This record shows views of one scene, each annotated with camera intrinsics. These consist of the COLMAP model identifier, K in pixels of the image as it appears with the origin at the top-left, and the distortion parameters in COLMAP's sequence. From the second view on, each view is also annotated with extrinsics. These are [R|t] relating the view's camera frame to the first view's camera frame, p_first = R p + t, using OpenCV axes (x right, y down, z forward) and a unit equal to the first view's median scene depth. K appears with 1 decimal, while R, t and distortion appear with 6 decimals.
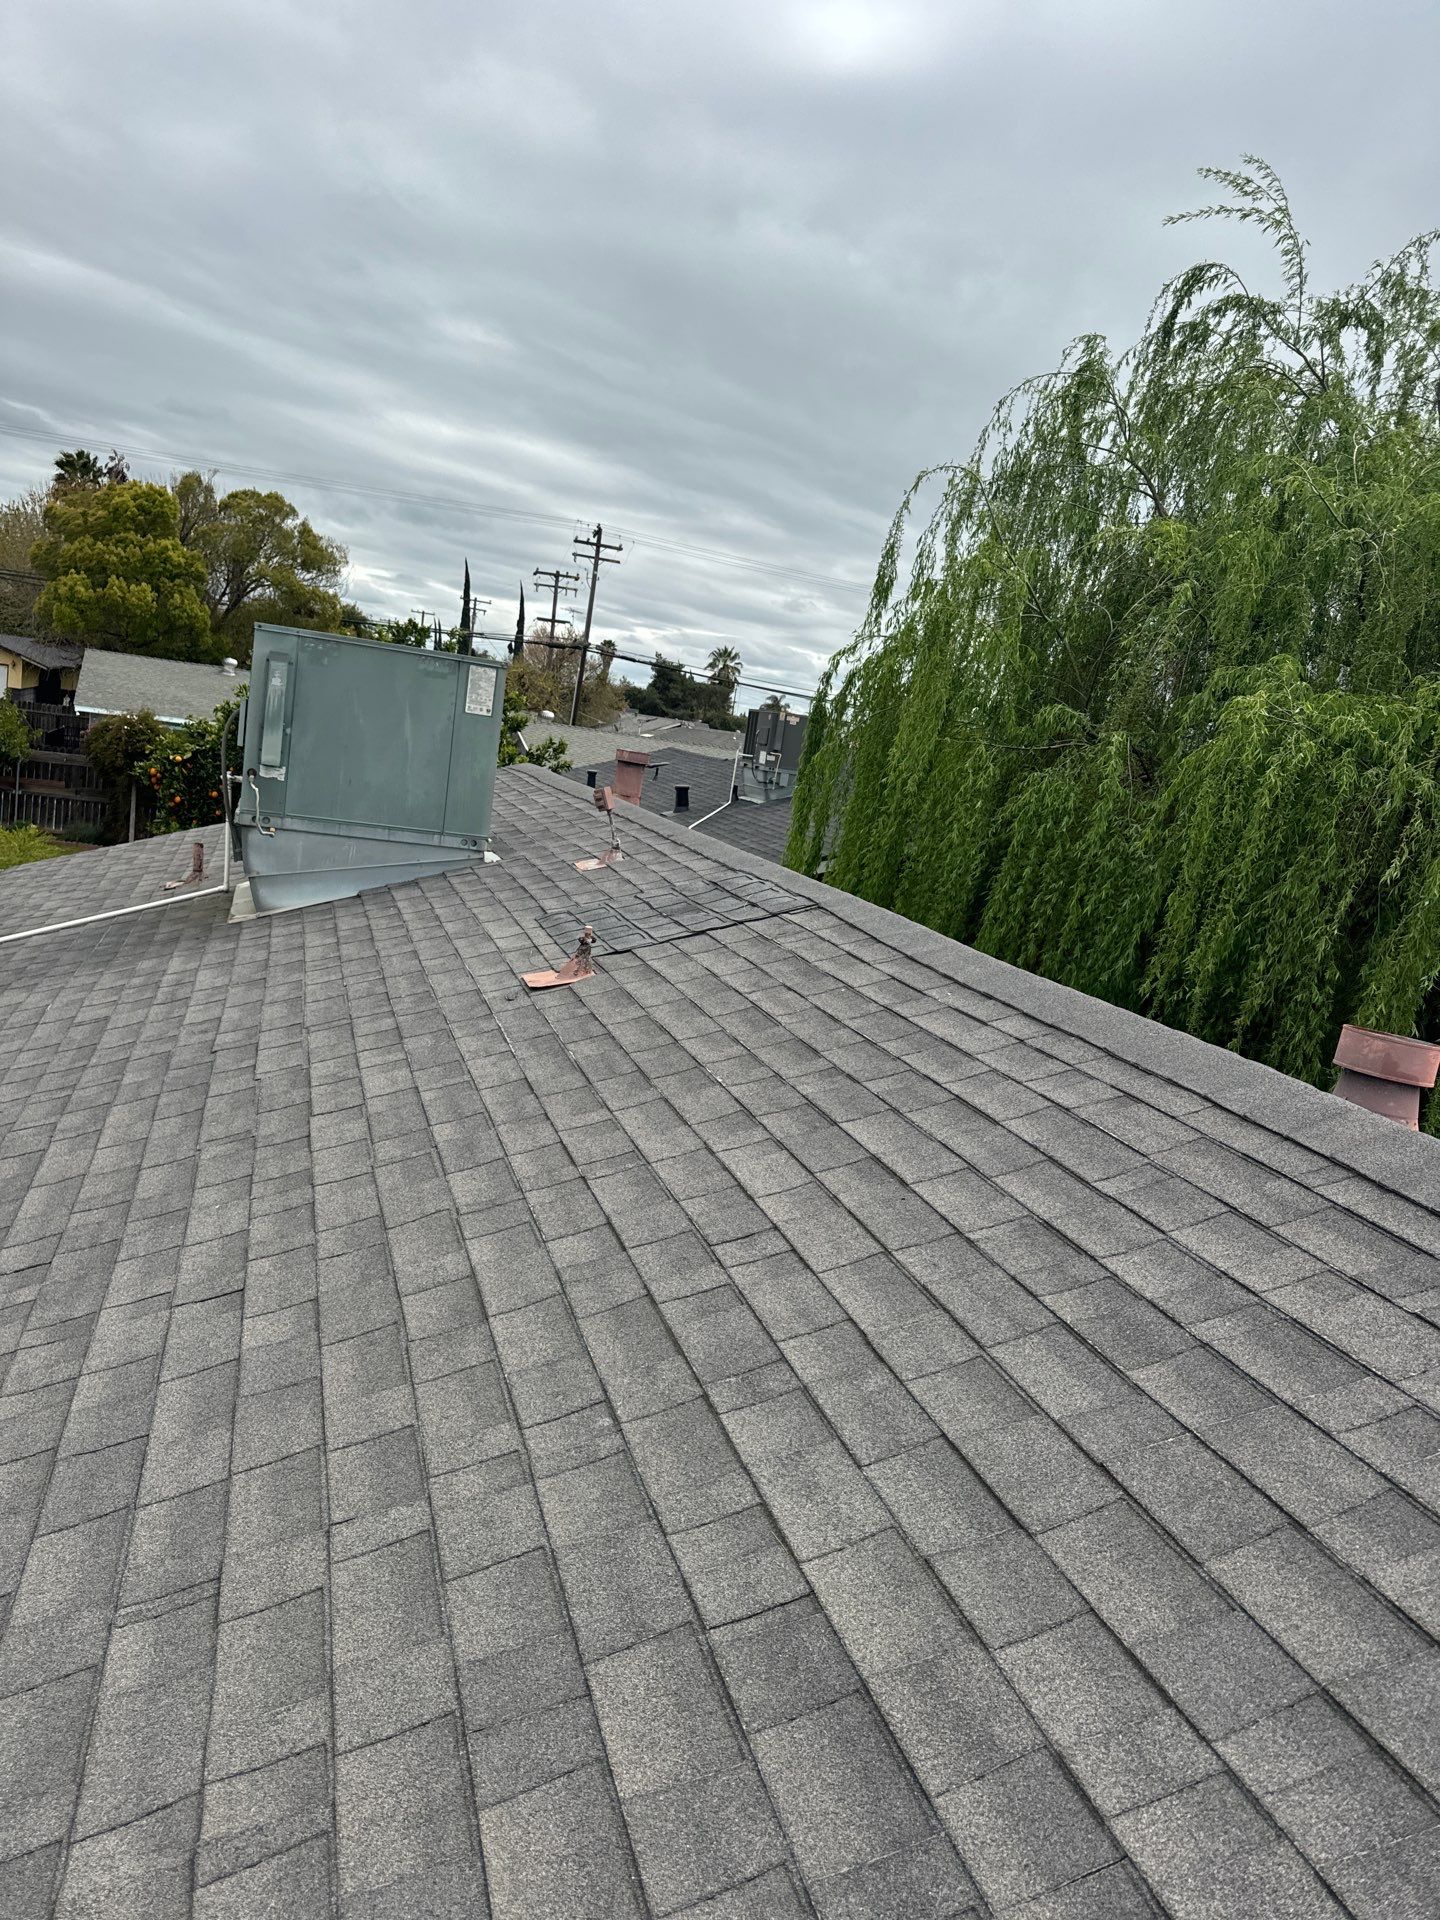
lens RADIAL K [[1333.4, 0, 720.0], [0, 1333.4, 960.0], [0, 0, 1]] dist [-0.000898, -0.003088]
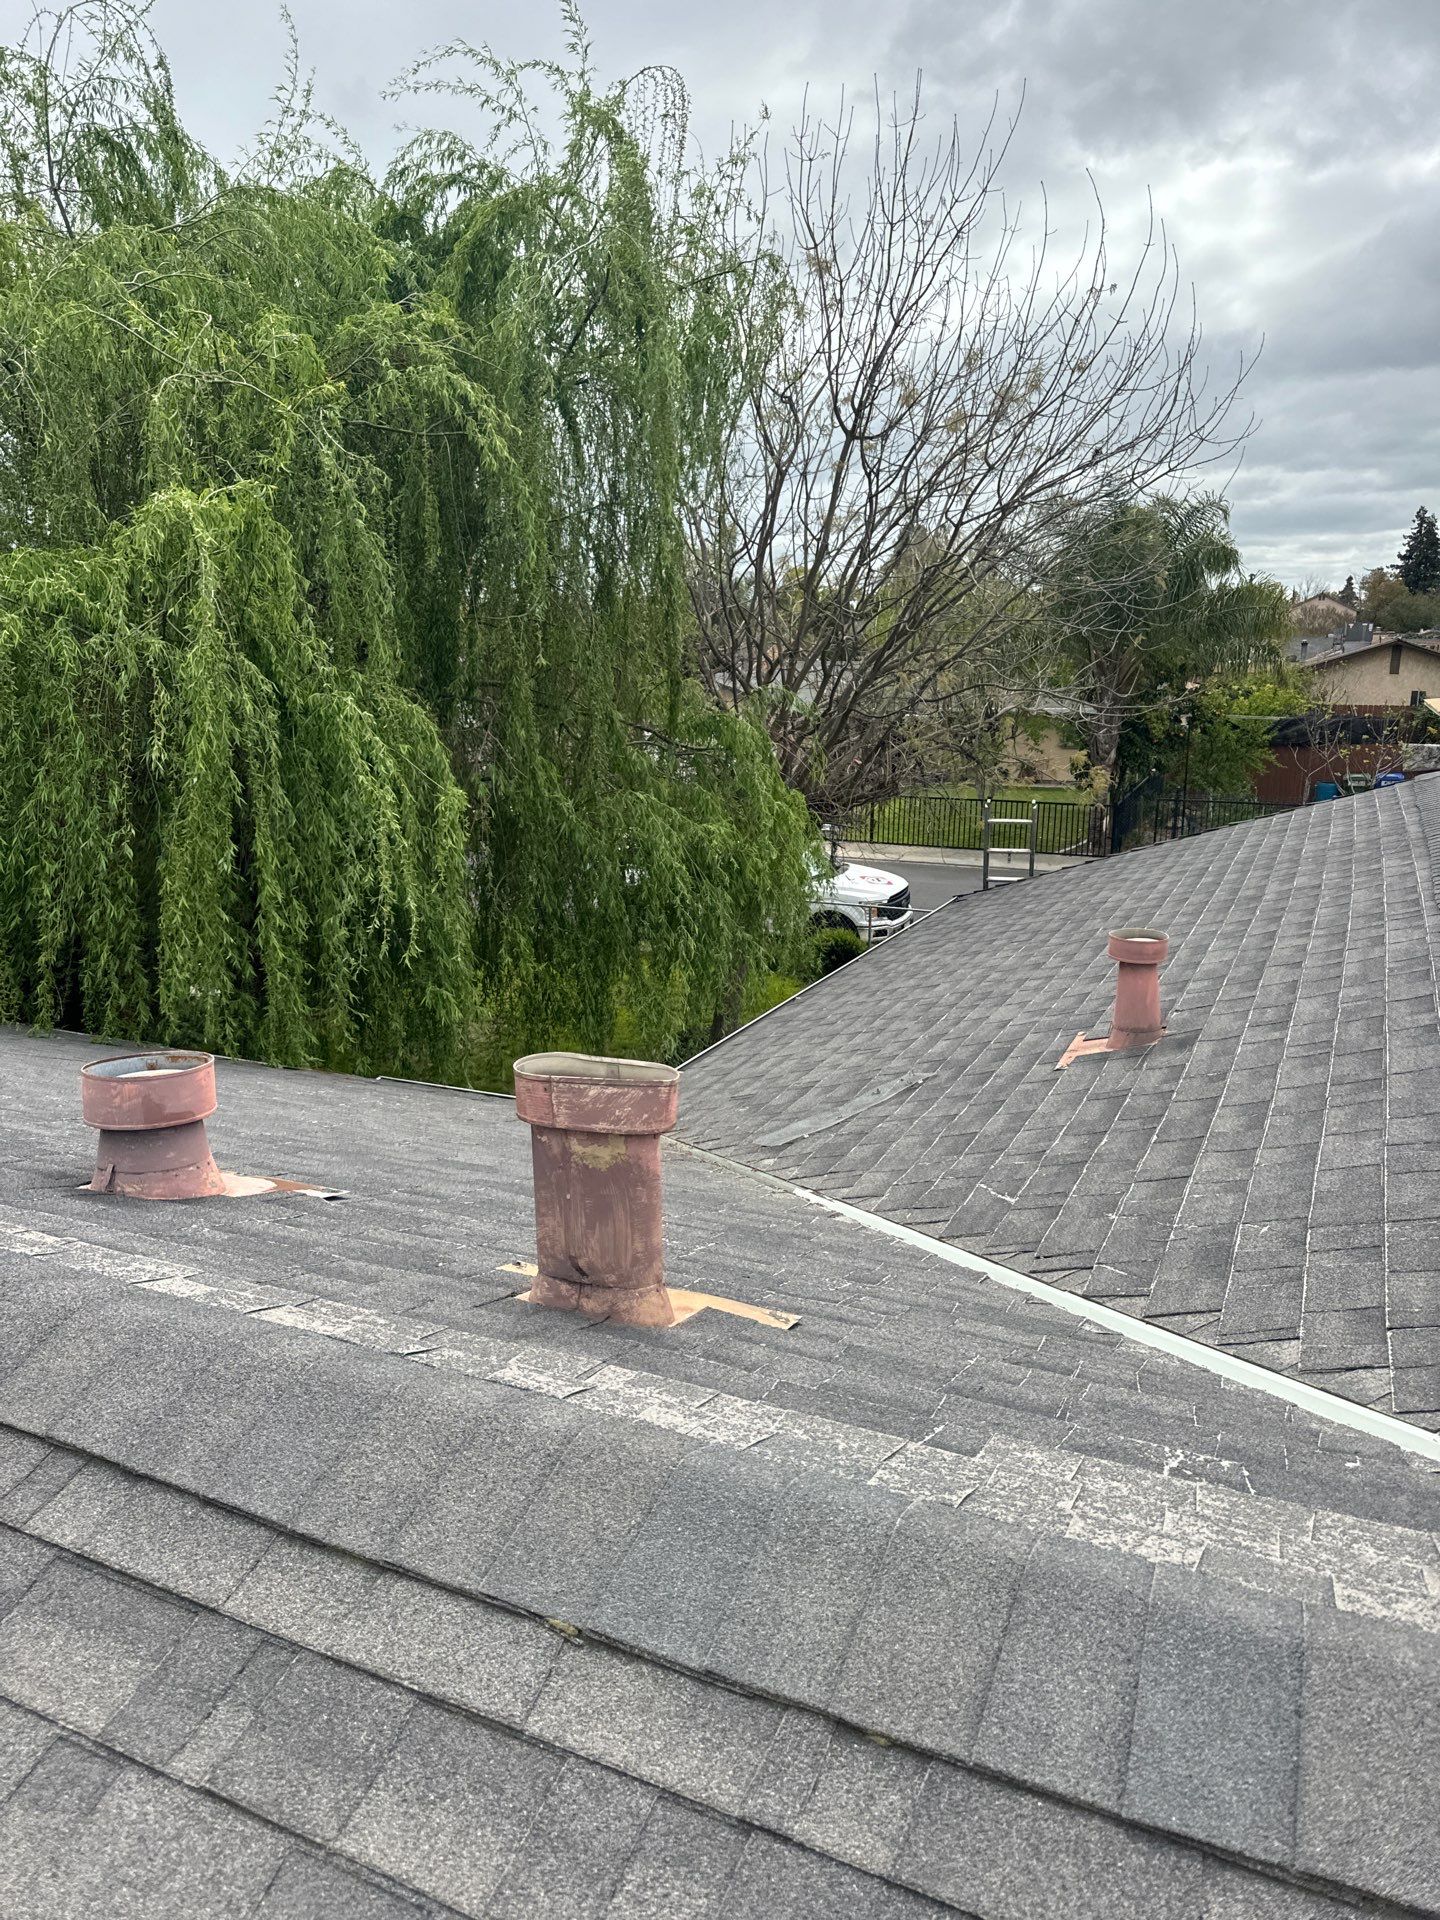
lens RADIAL K [[1340.4, 0, 713.5], [0, 1340.4, 941.8], [0, 0, 1]] dist [0.055581, -0.067129]
pose [[0.661209, -0.315475, 0.680646, 0.095390], [0.241781, 0.948485, 0.204740, -0.038367], [-0.710173, 0.029191, 0.703422, 0.102908]]
